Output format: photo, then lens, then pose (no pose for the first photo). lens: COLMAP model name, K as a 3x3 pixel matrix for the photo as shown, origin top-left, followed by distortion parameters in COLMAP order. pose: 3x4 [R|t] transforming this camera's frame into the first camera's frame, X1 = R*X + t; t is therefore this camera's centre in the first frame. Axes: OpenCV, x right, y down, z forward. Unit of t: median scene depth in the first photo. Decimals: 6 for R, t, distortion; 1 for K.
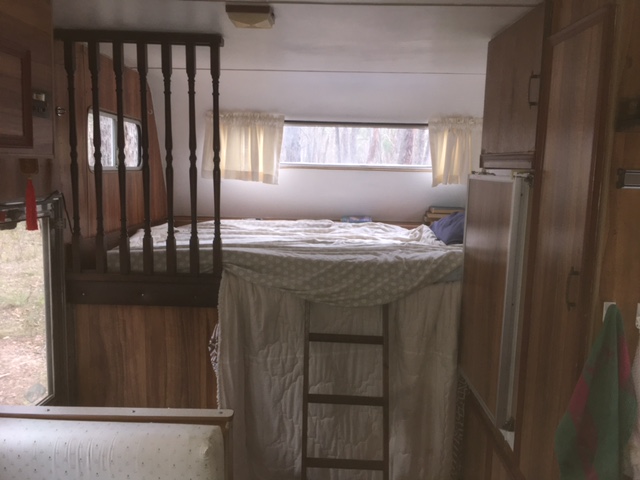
lens RADIAL K [[545.0, 0, 320.0], [0, 545.0, 240.0], [0, 0, 1]] dist [0.078775, -0.104040]
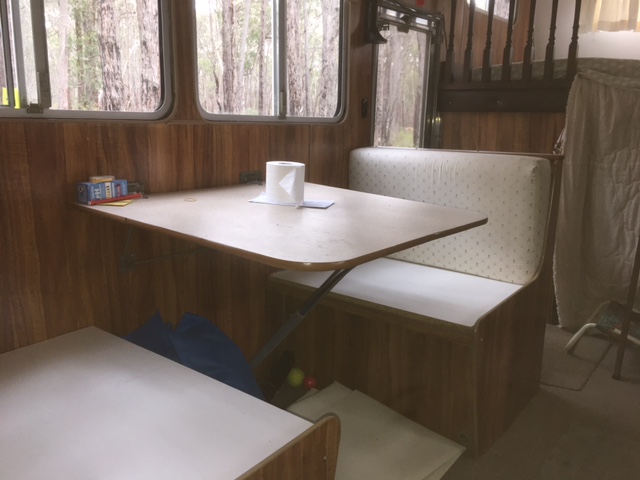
lens RADIAL K [[545.0, 0, 320.0], [0, 545.0, 240.0], [0, 0, 1]] dist [0.078775, -0.104040]
pose [[0.793159, 0.120727, -0.596929, 0.101531], [-0.079323, 0.992284, 0.095287, 0.303025], [0.603827, -0.028227, 0.796615, -0.145287]]
